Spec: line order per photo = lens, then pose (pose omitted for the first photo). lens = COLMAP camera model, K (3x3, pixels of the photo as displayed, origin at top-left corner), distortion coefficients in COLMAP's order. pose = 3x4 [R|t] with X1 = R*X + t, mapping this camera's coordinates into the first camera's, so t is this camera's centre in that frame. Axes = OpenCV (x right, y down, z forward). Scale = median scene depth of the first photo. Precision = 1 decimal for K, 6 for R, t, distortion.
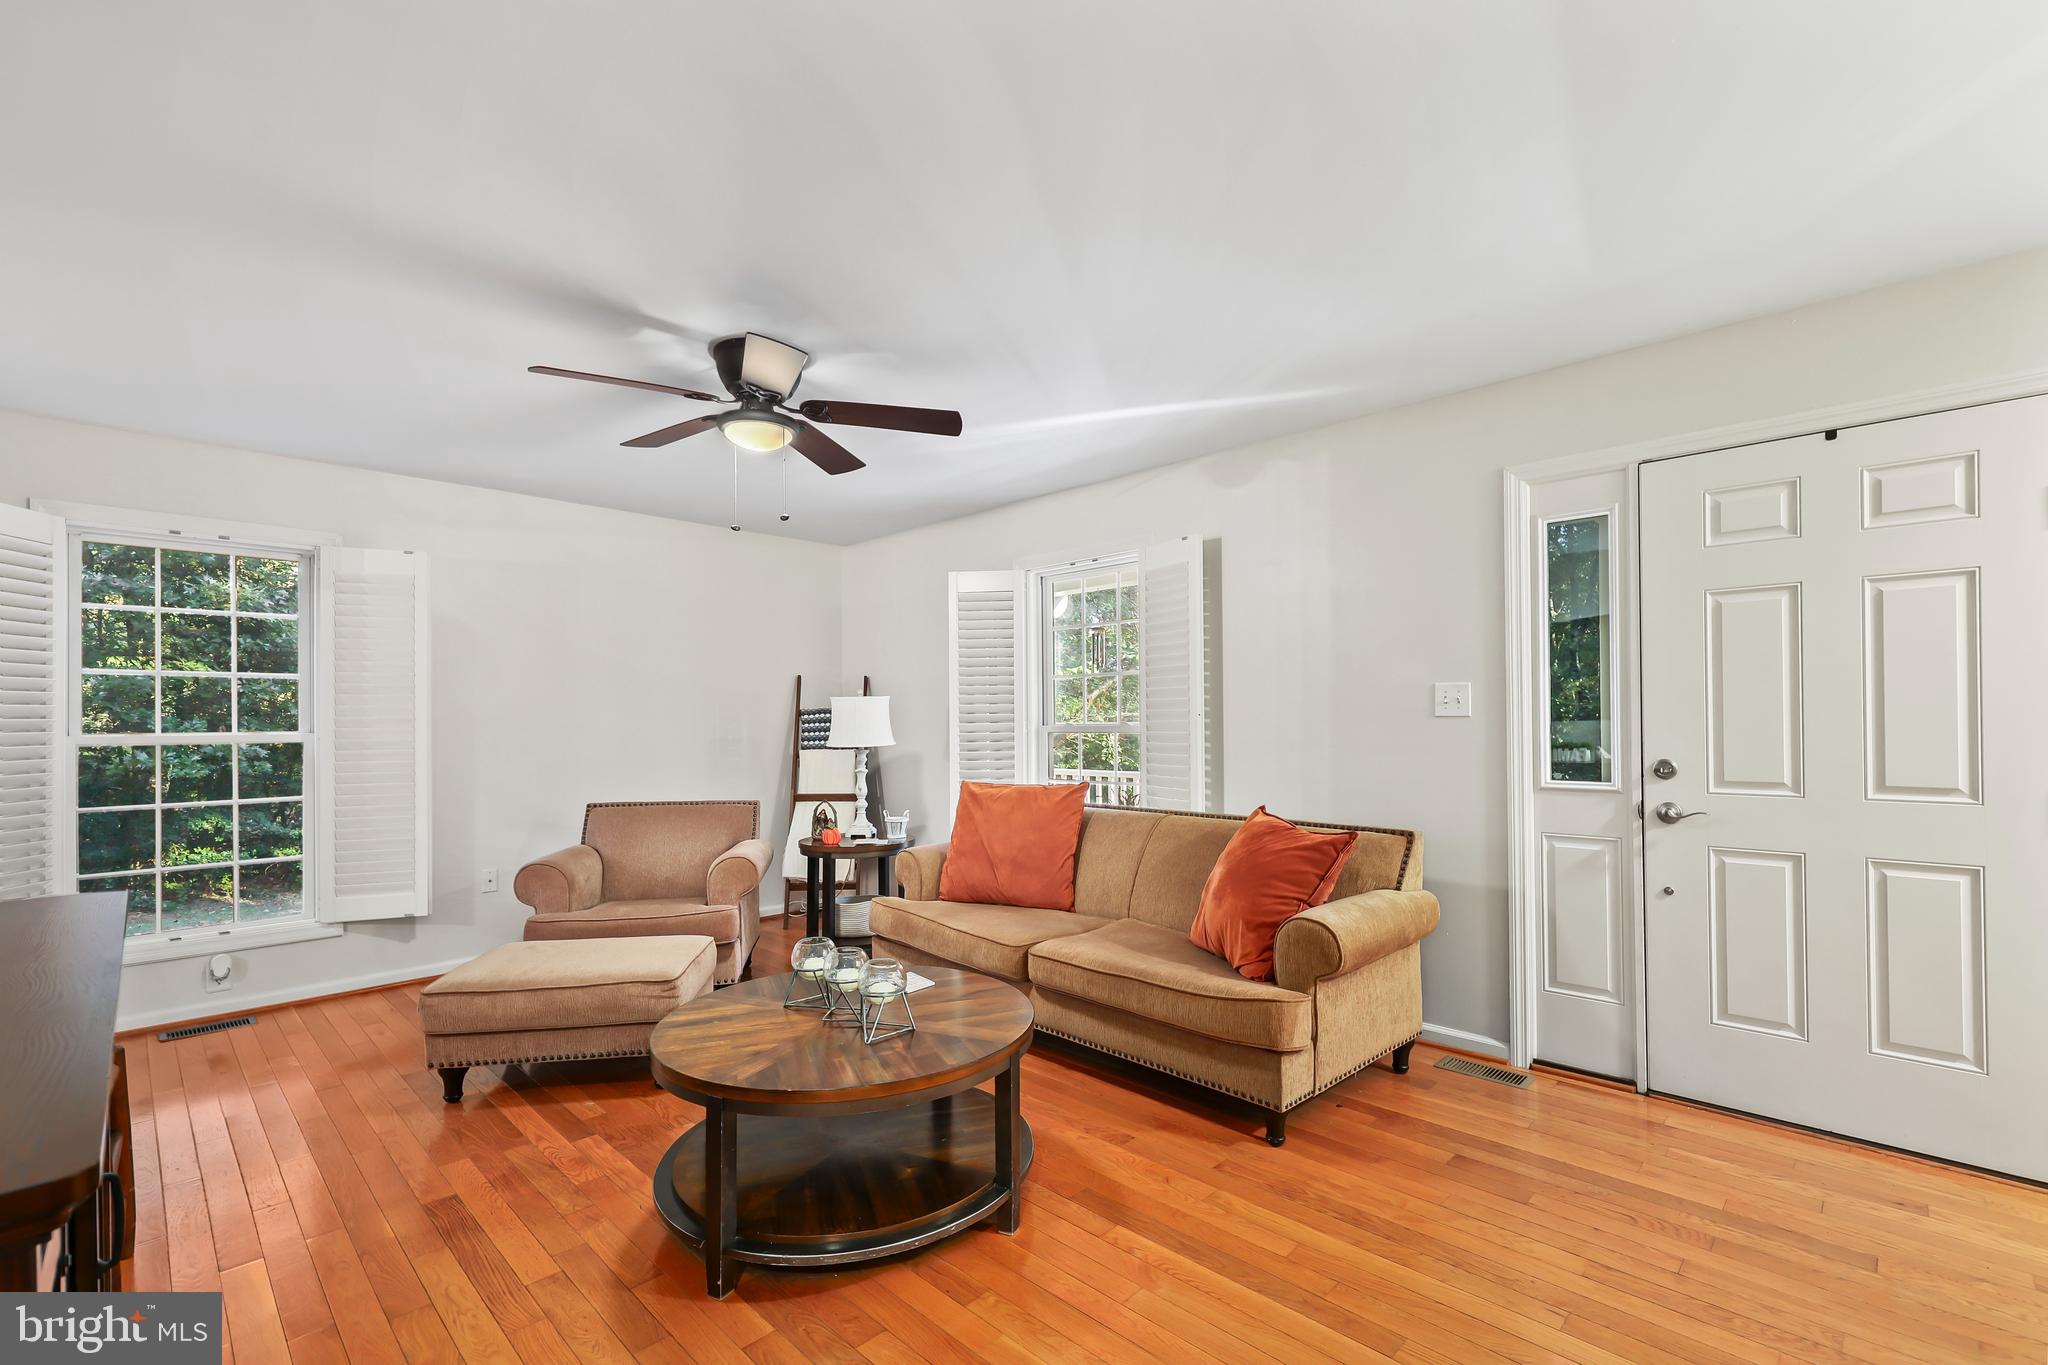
lens RADIAL K [[900.6, 0, 1027.5], [0, 900.6, 733.6], [0, 0, 1]] dist [0.000742, 0.000098]
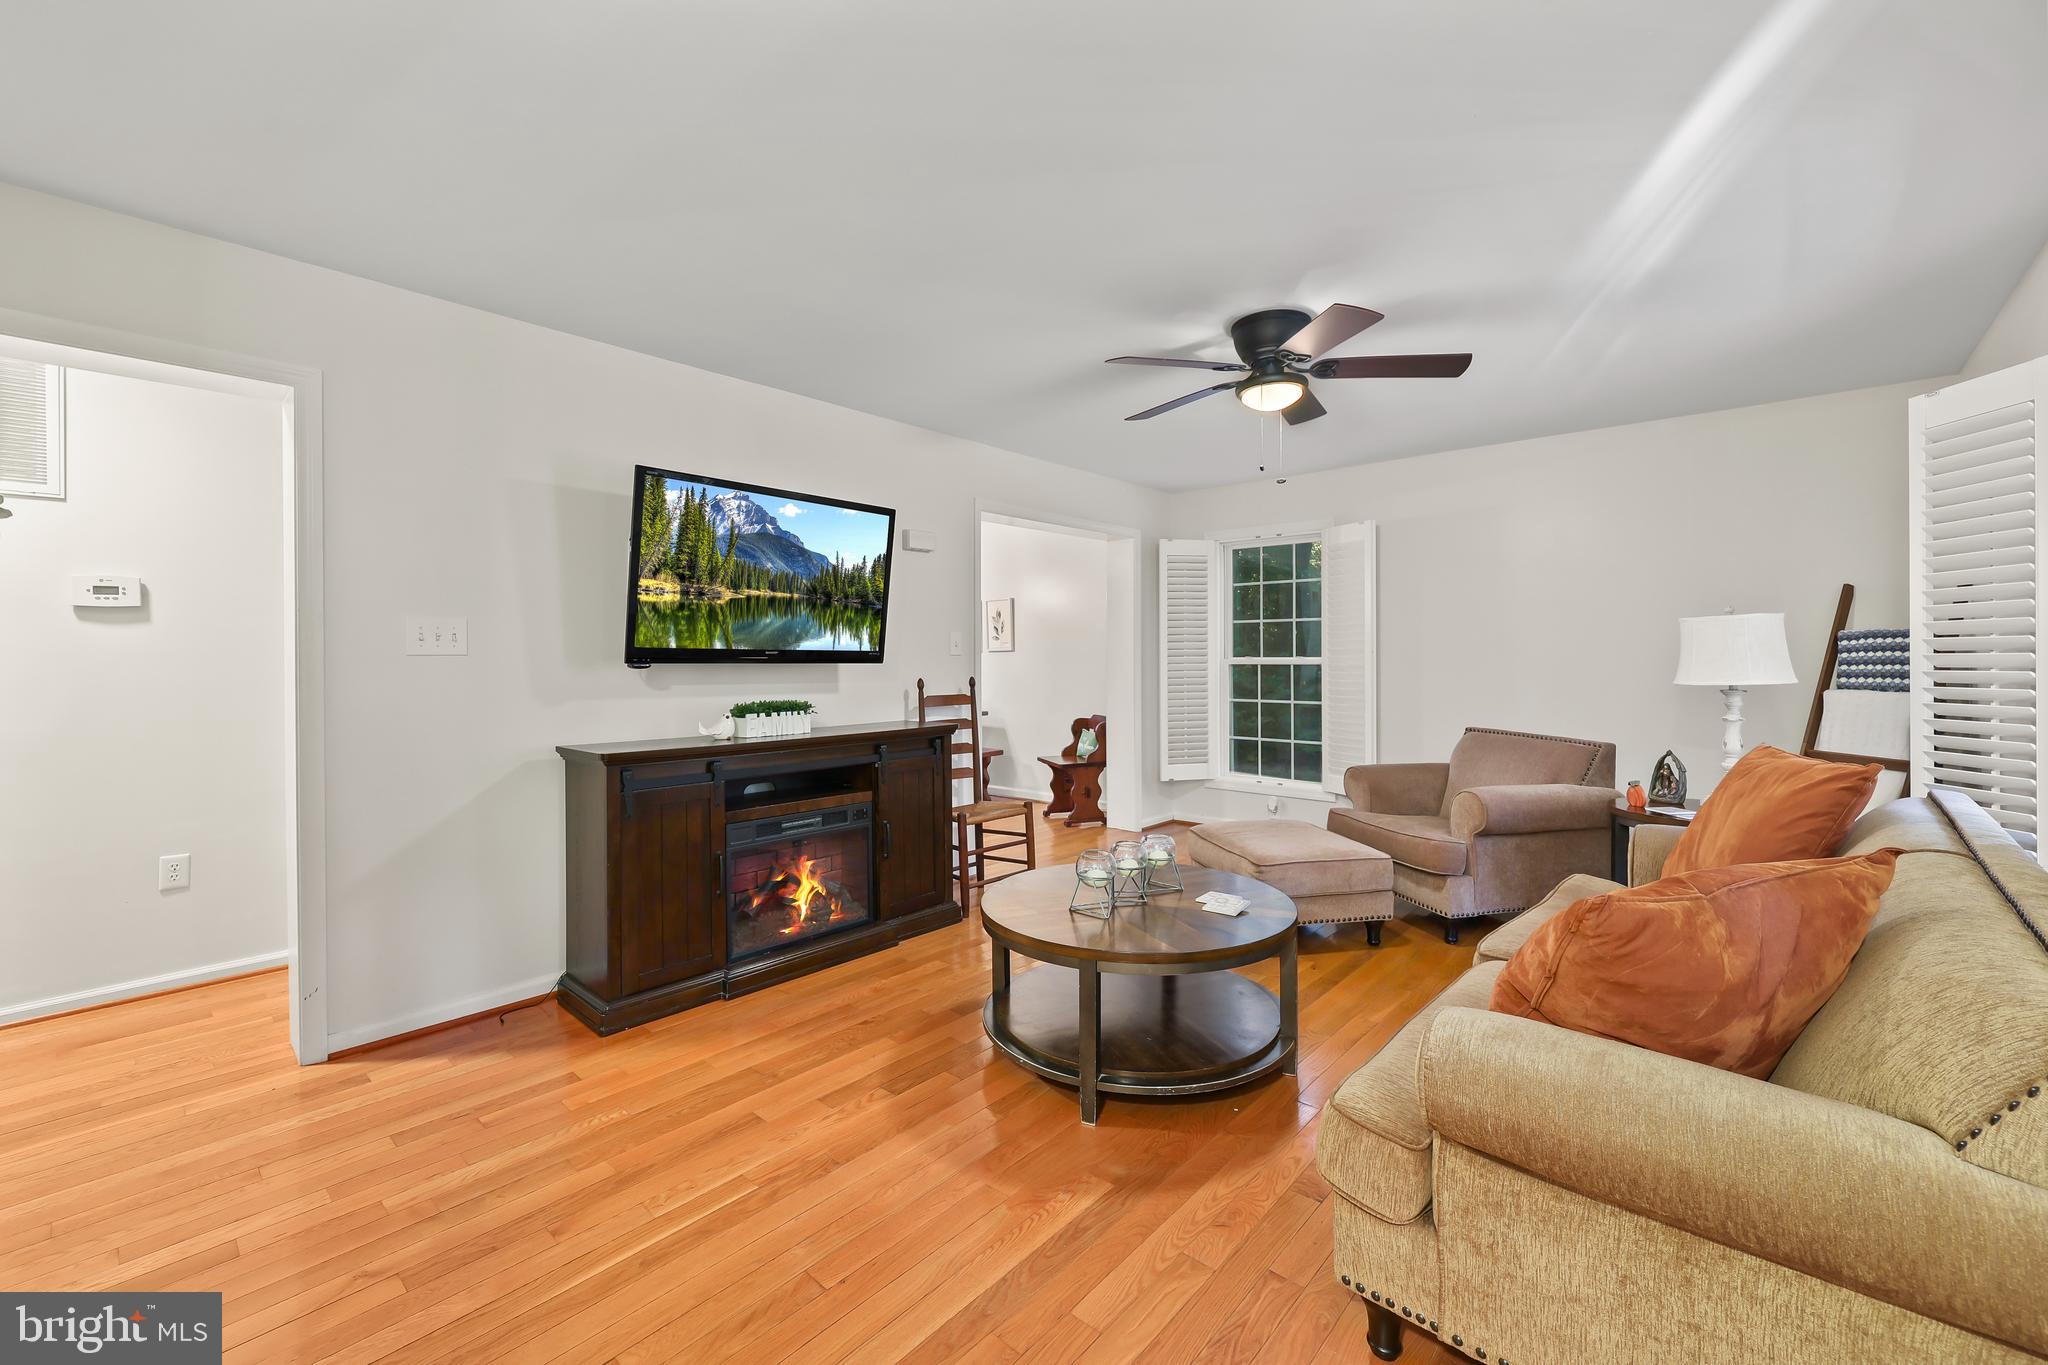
lens RADIAL K [[833.8, 0, 1022.9], [0, 833.8, 665.1], [0, 0, 1]] dist [0.003046, 0.000171]
pose [[0.049538, 0.019007, -0.998591, 0.635238], [-0.009023, 0.999787, 0.018582, -0.012373], [0.998731, 0.008090, 0.049699, 0.564032]]
